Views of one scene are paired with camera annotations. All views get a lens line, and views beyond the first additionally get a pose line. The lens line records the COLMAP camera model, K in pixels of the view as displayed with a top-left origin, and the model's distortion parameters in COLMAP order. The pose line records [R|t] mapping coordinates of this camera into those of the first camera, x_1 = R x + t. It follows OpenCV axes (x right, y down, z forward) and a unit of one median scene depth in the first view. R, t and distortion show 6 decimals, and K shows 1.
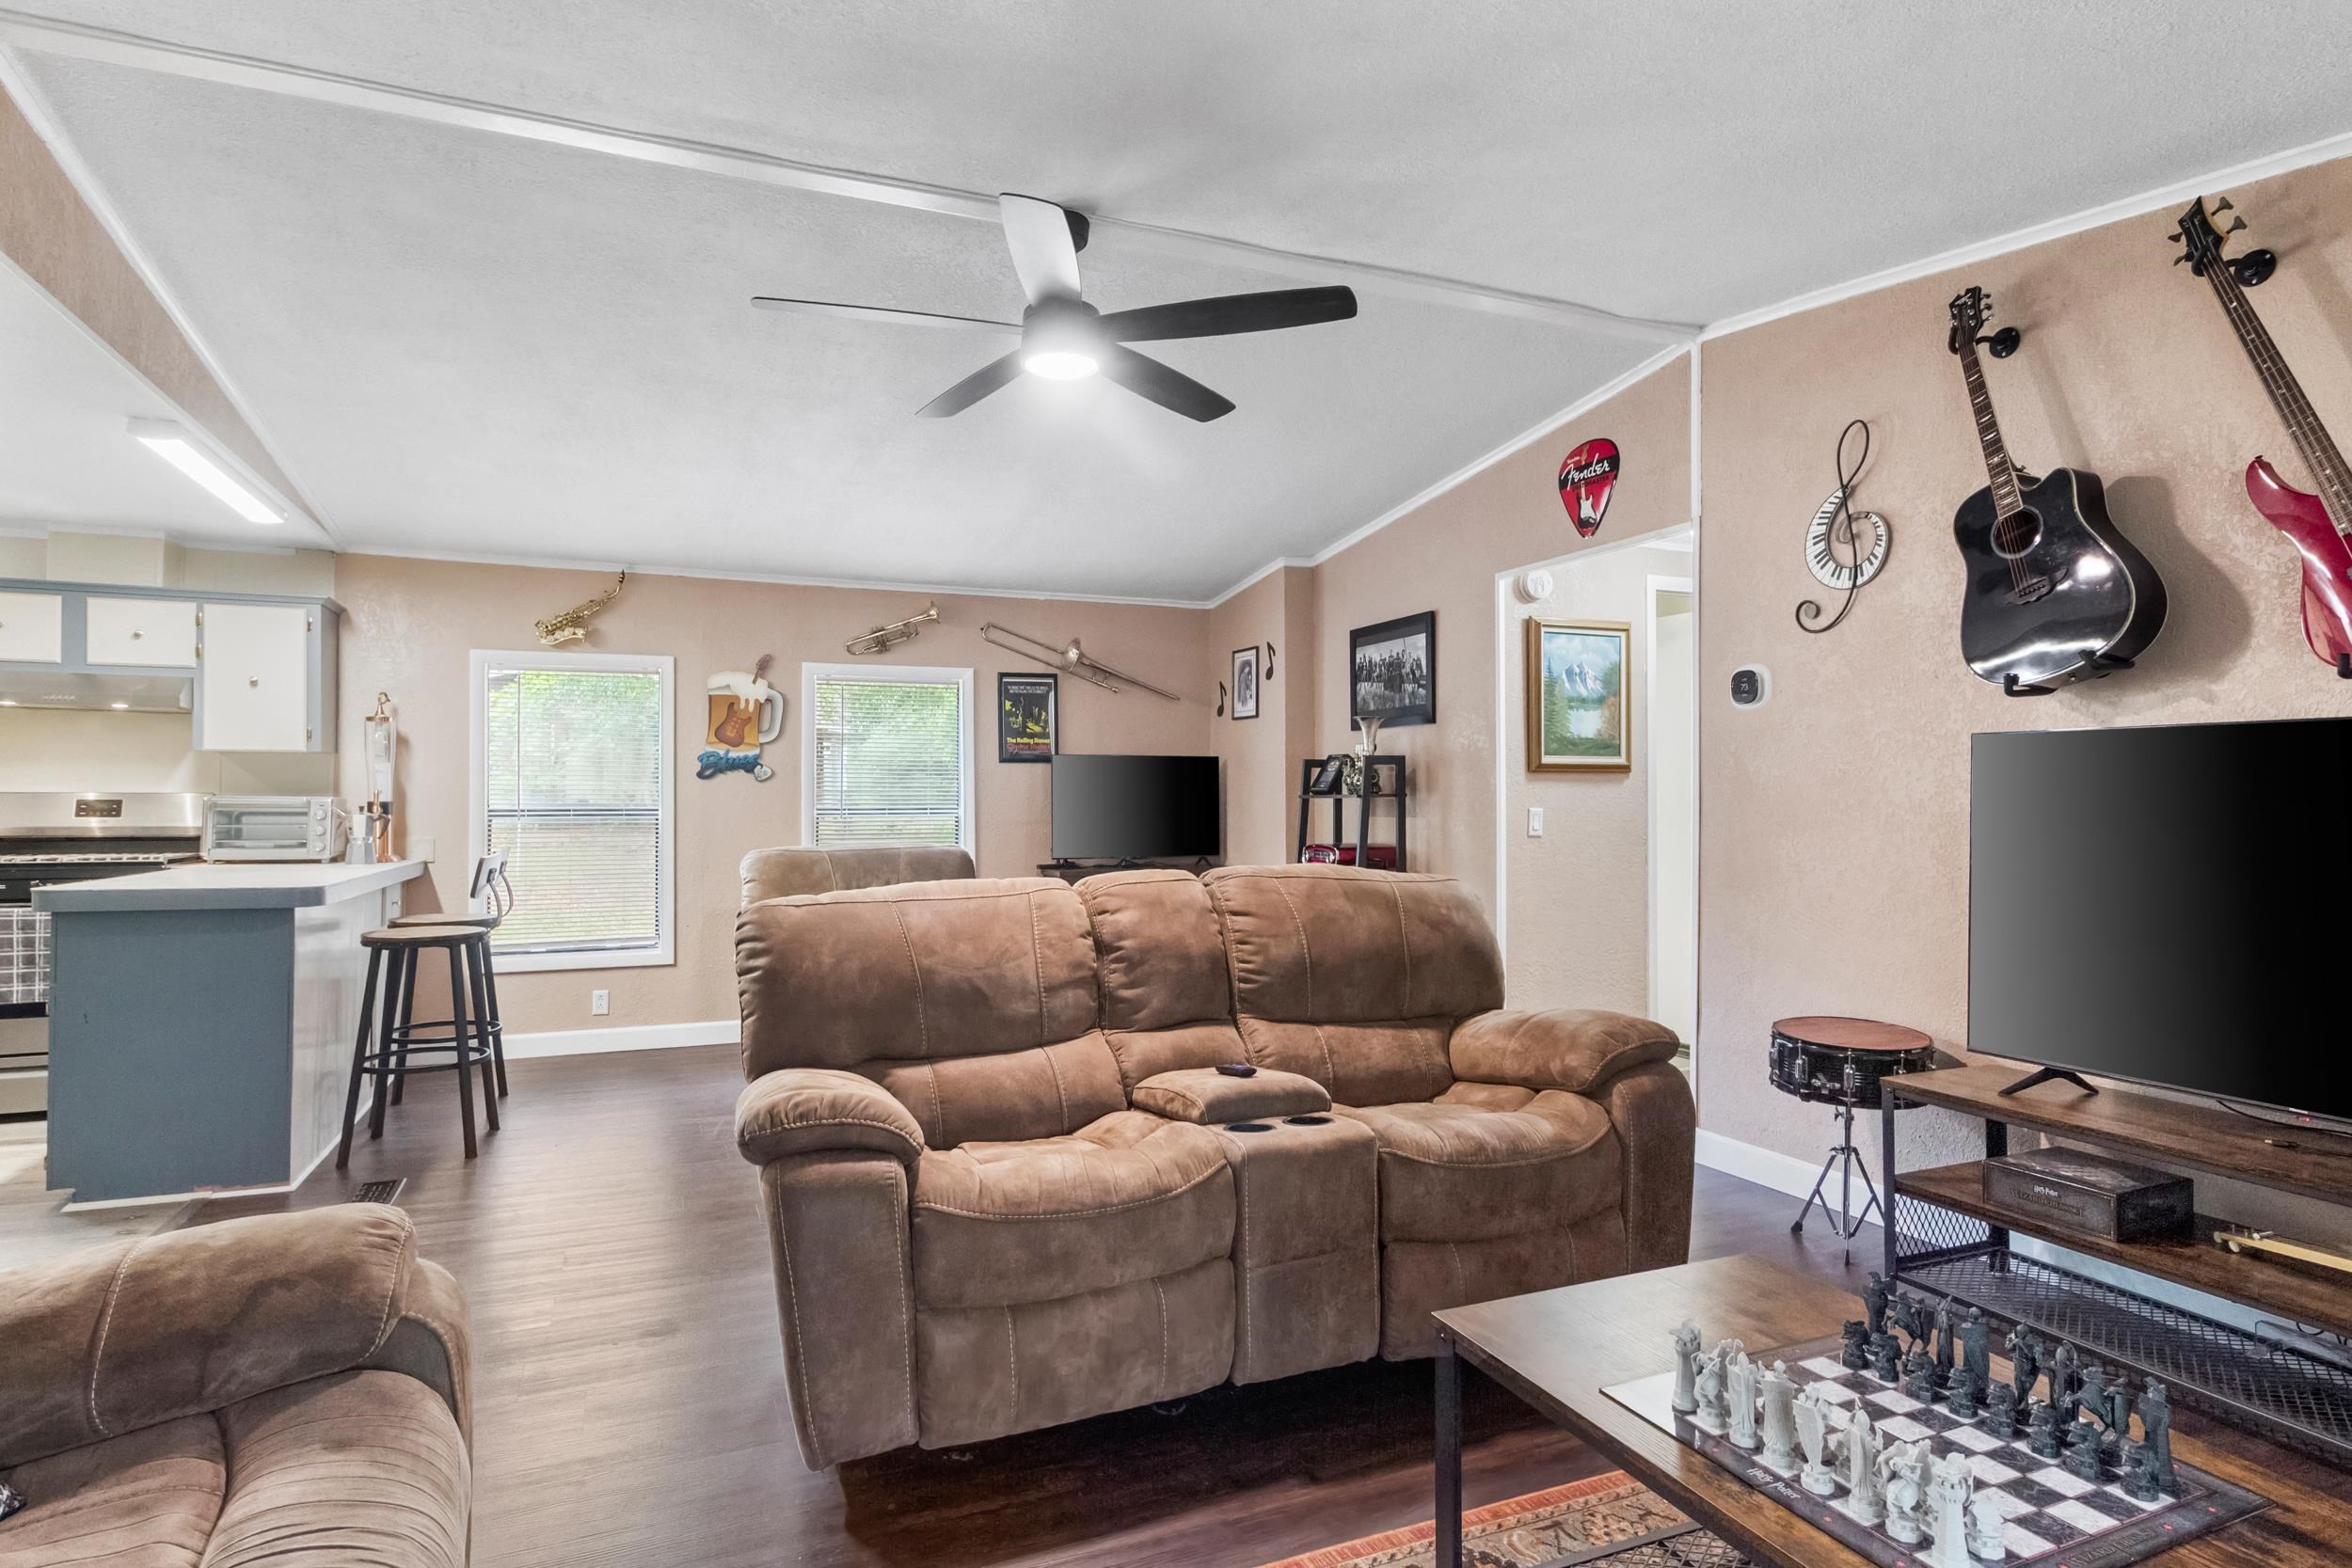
lens RADIAL K [[1251.4, 0, 1183.0], [0, 1251.4, 792.7], [0, 0, 1]] dist [0.002779, -0.003748]
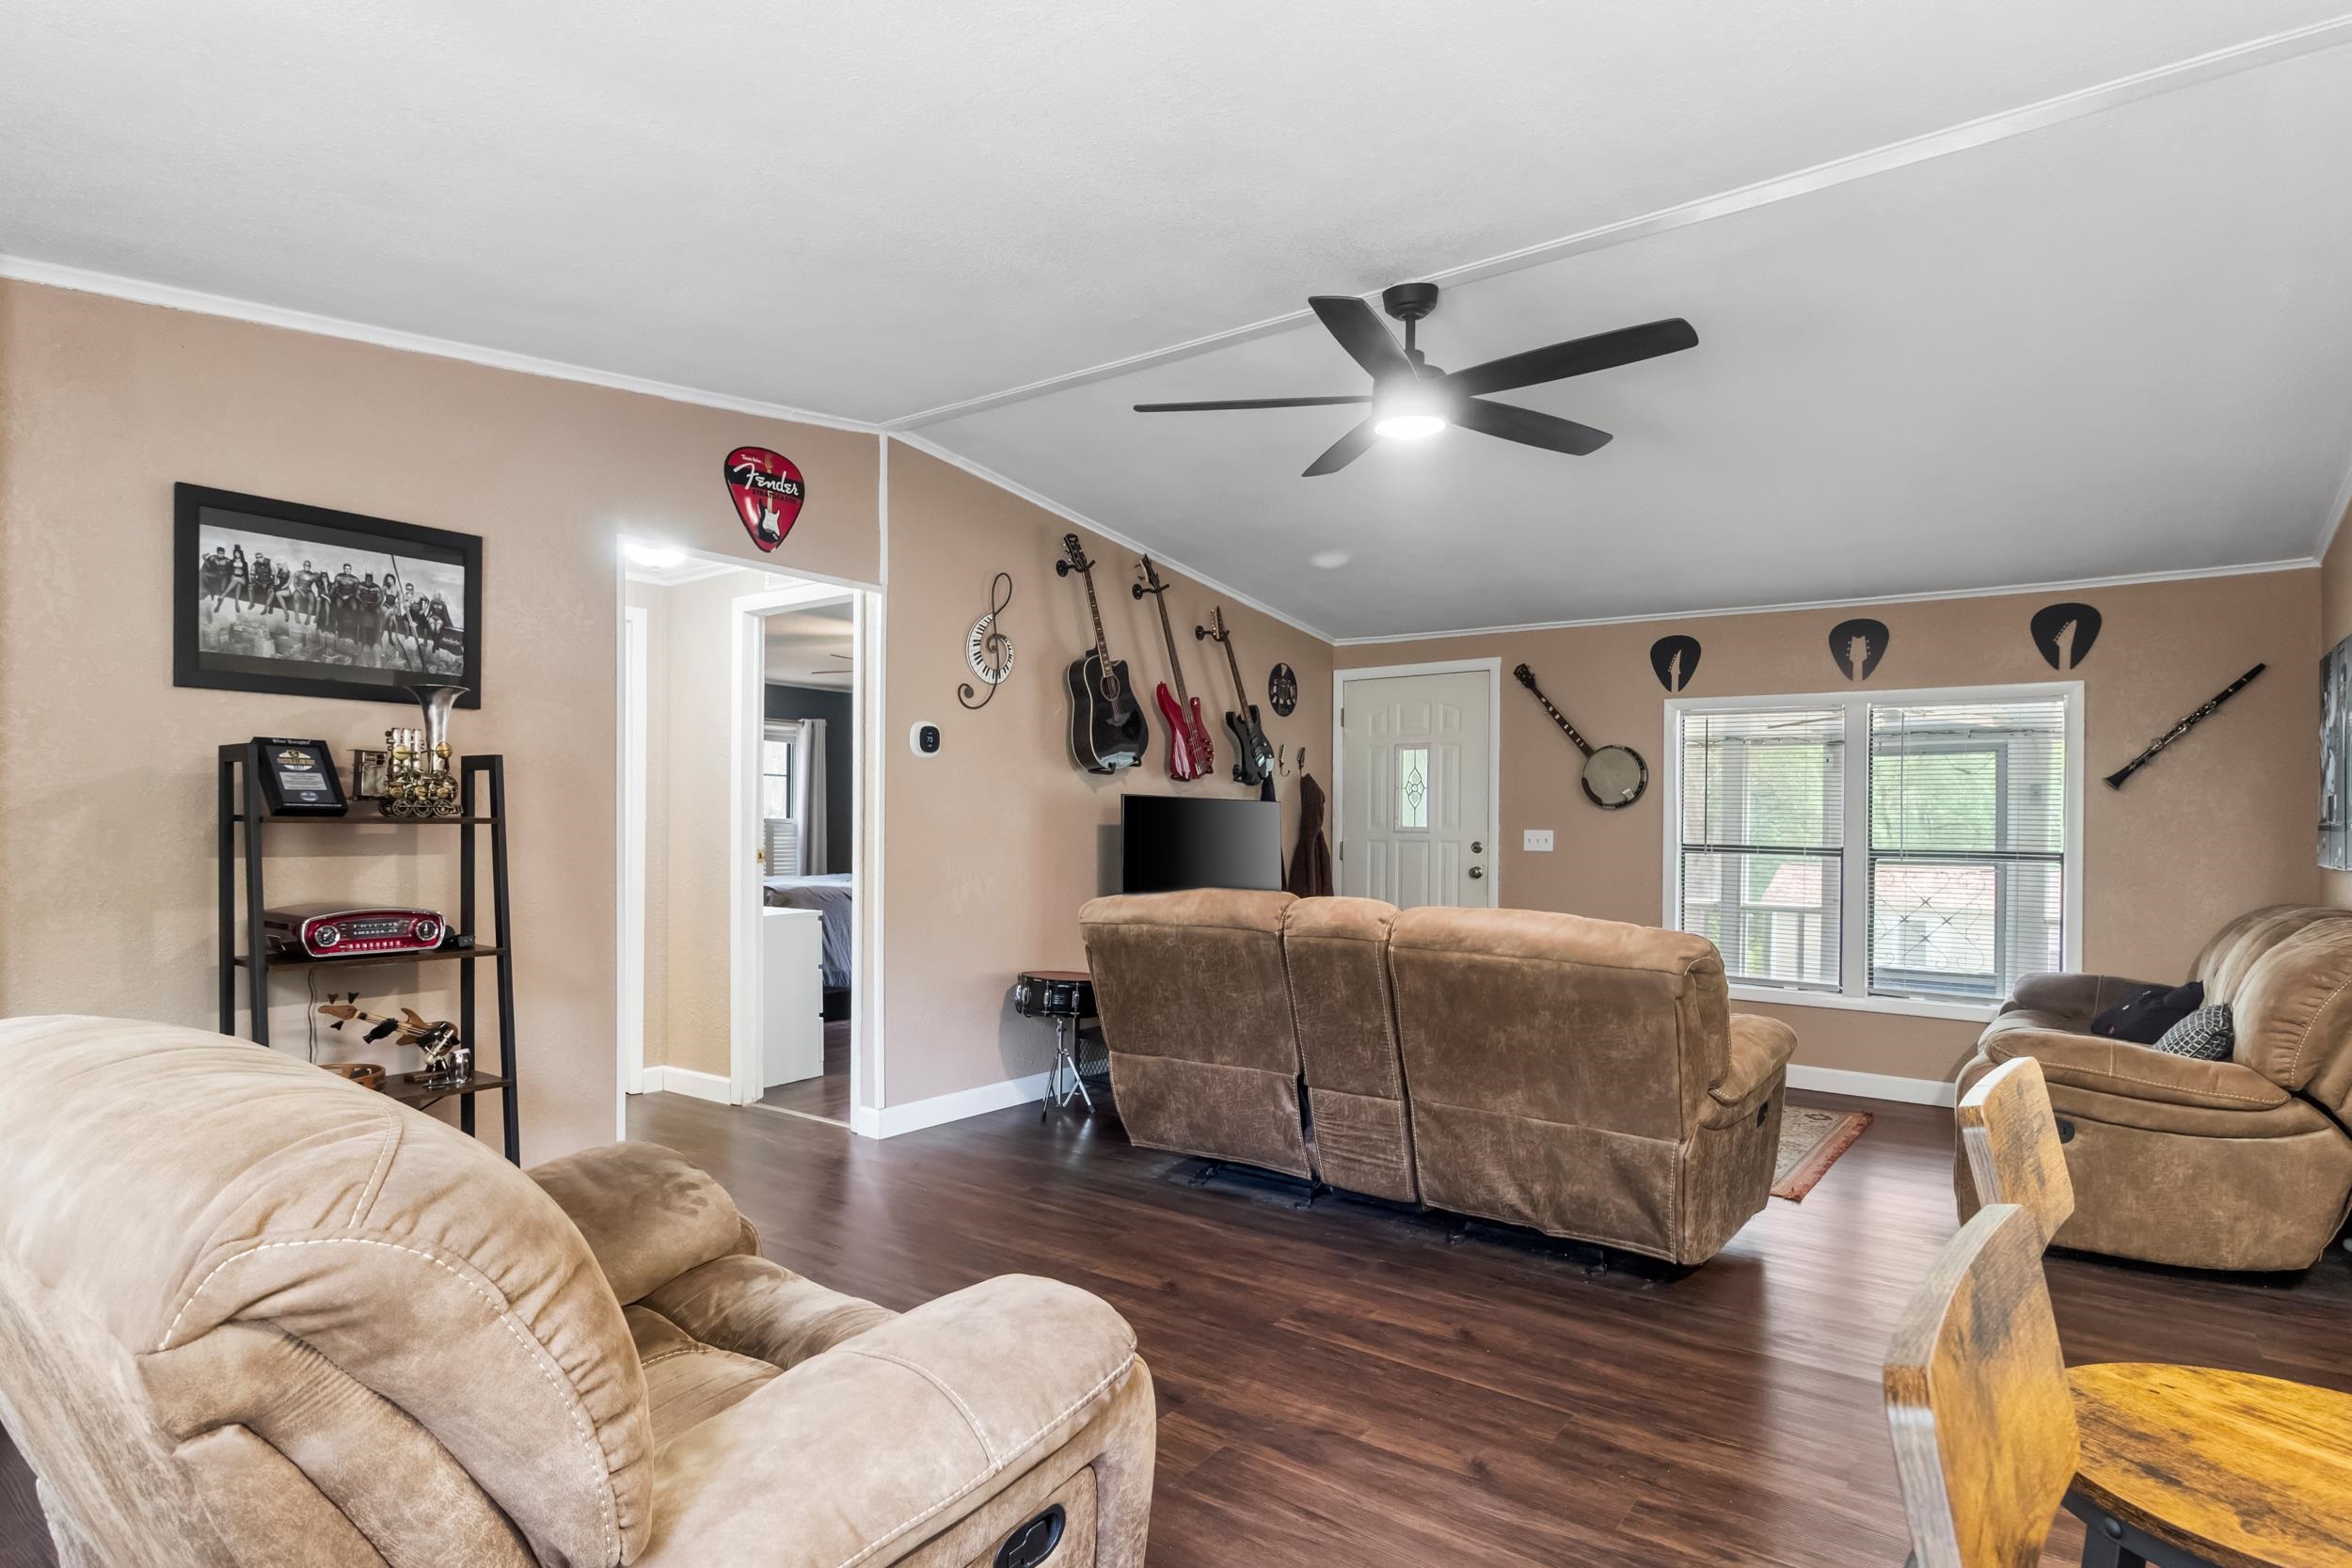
lens RADIAL K [[1251.4, 0, 1186.0], [0, 1251.4, 831.4], [0, 0, 1]] dist [0.002779, -0.003748]
pose [[-0.505978, -0.007540, 0.862514, -0.550871], [-0.013040, 0.999914, 0.001092, 0.002260], [-0.862448, -0.010695, -0.506033, 1.013634]]
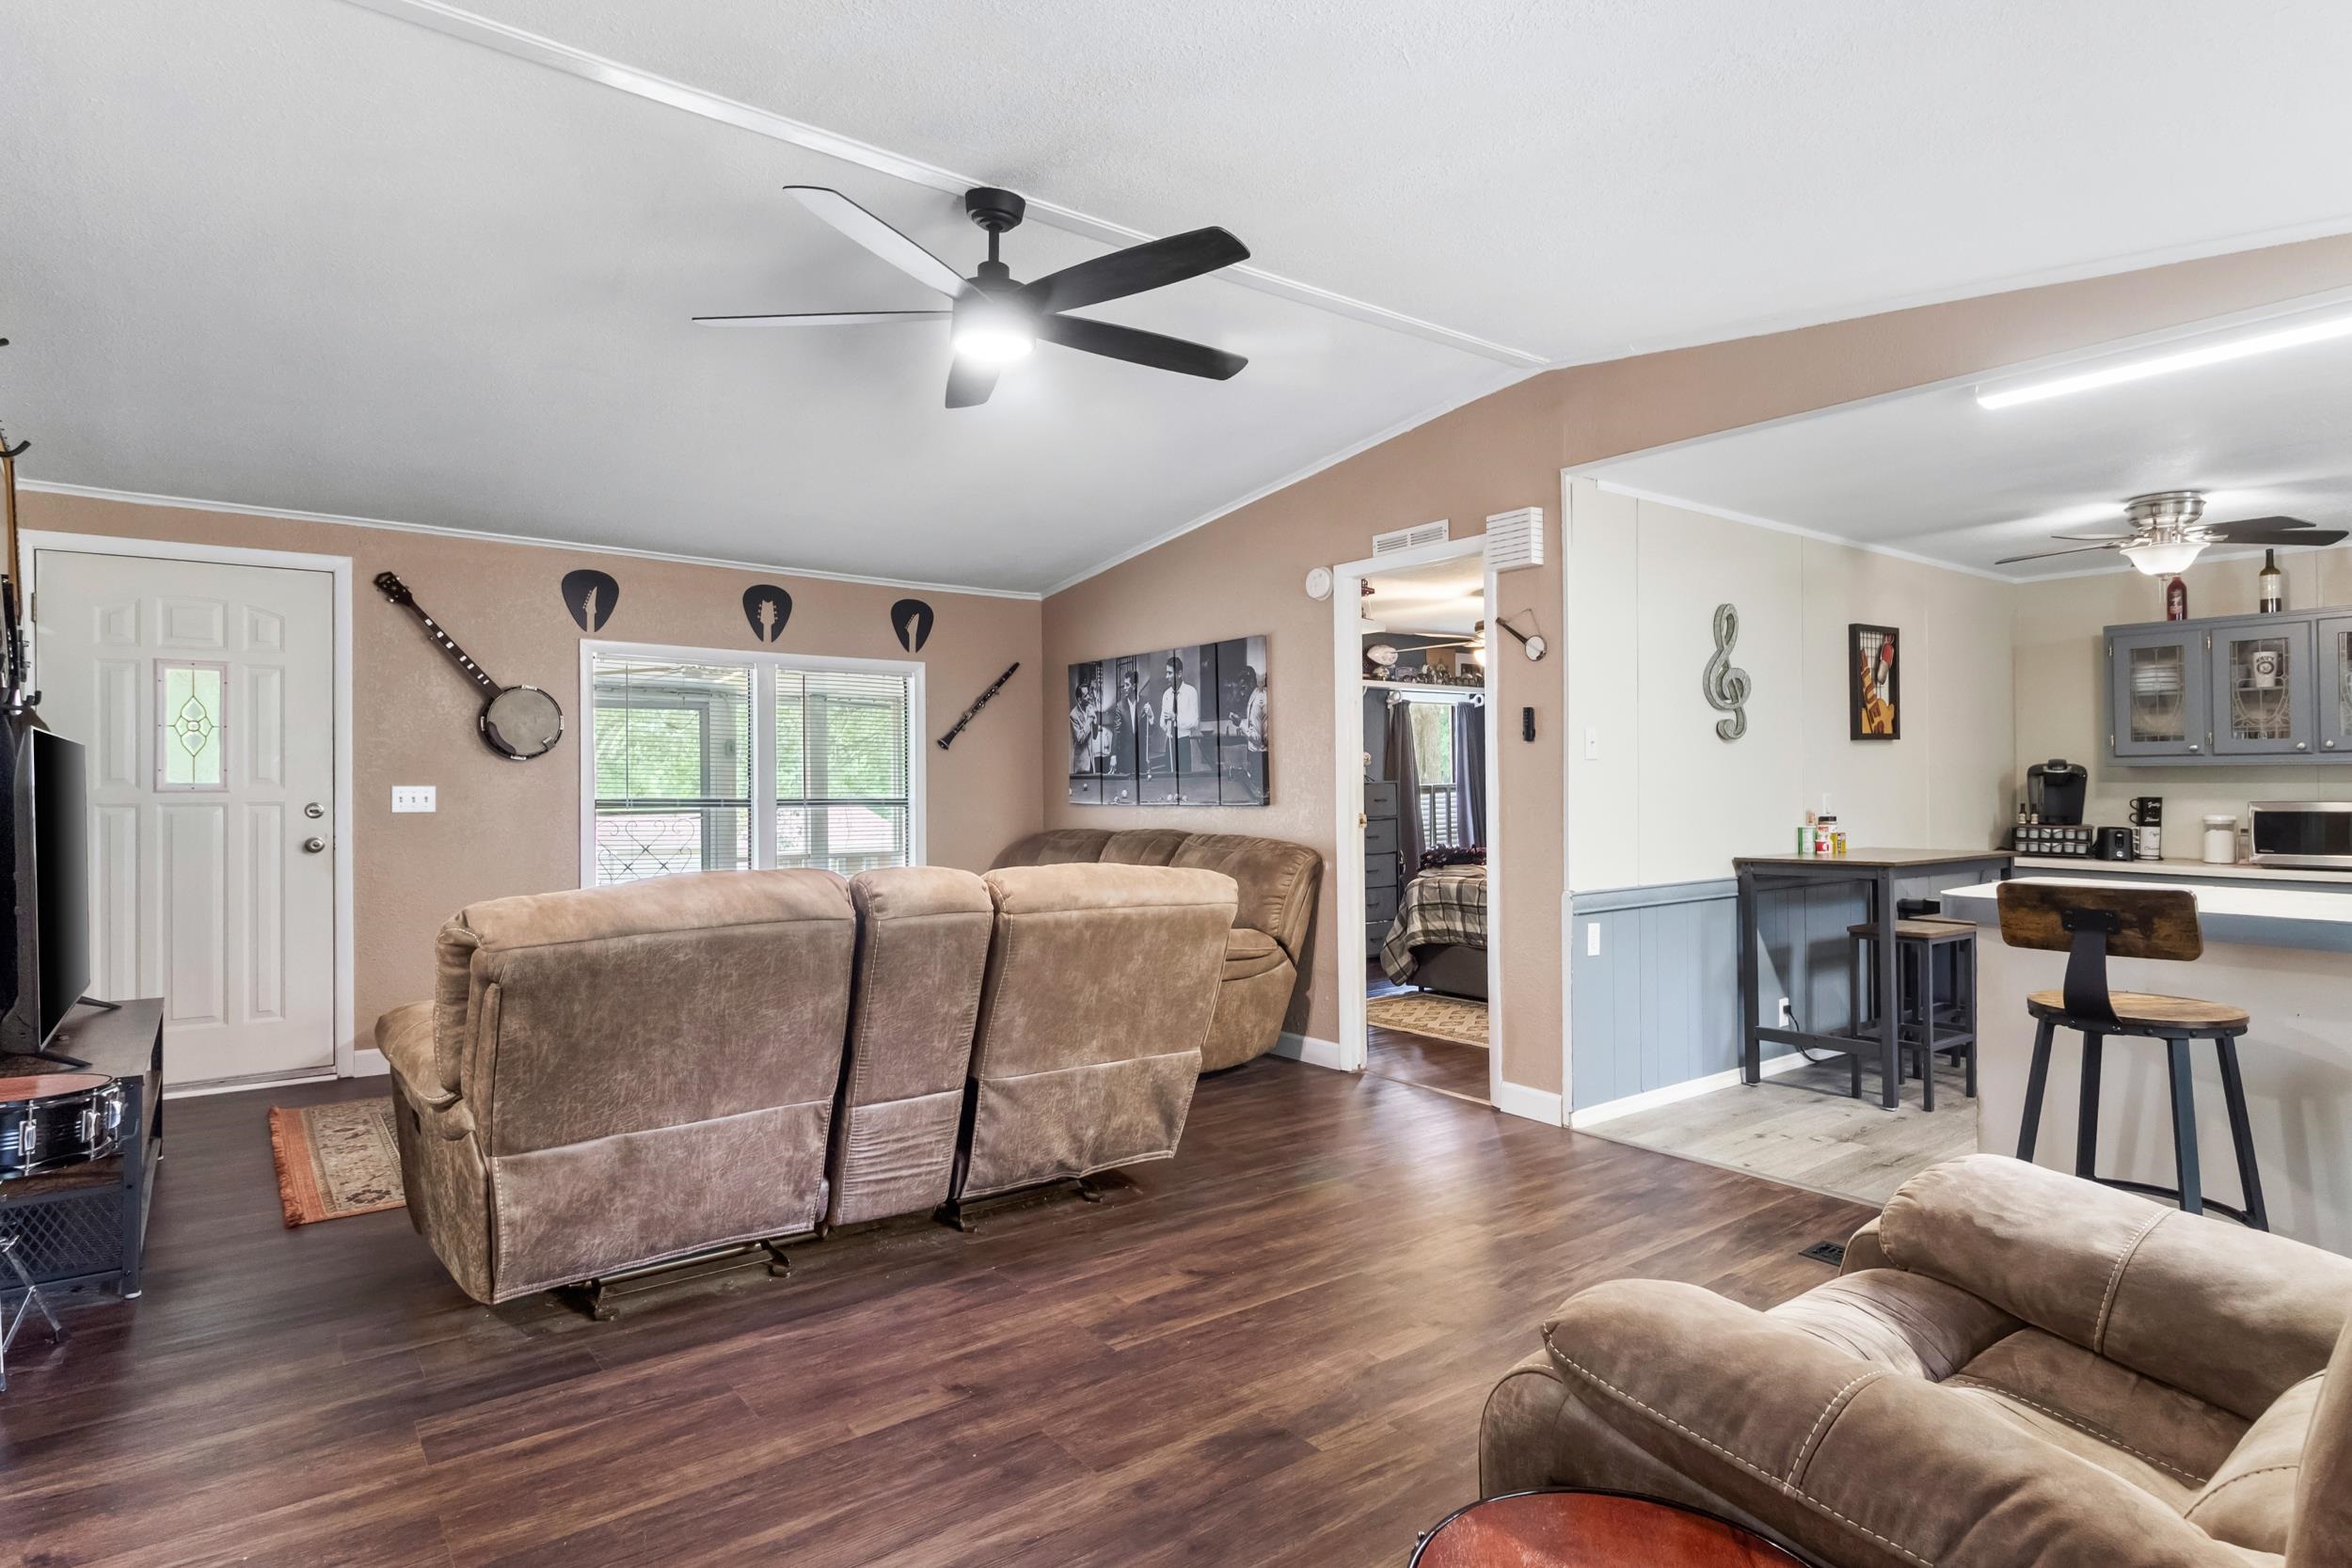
lens RADIAL K [[1251.4, 0, 1169.2], [0, 1251.4, 776.5], [0, 0, 1]] dist [0.002779, -0.003748]
pose [[-0.971394, 0.001871, -0.237466, 0.006537], [0.004180, 0.999949, -0.009219, 0.001973], [0.237436, -0.009948, -0.971352, 1.179098]]
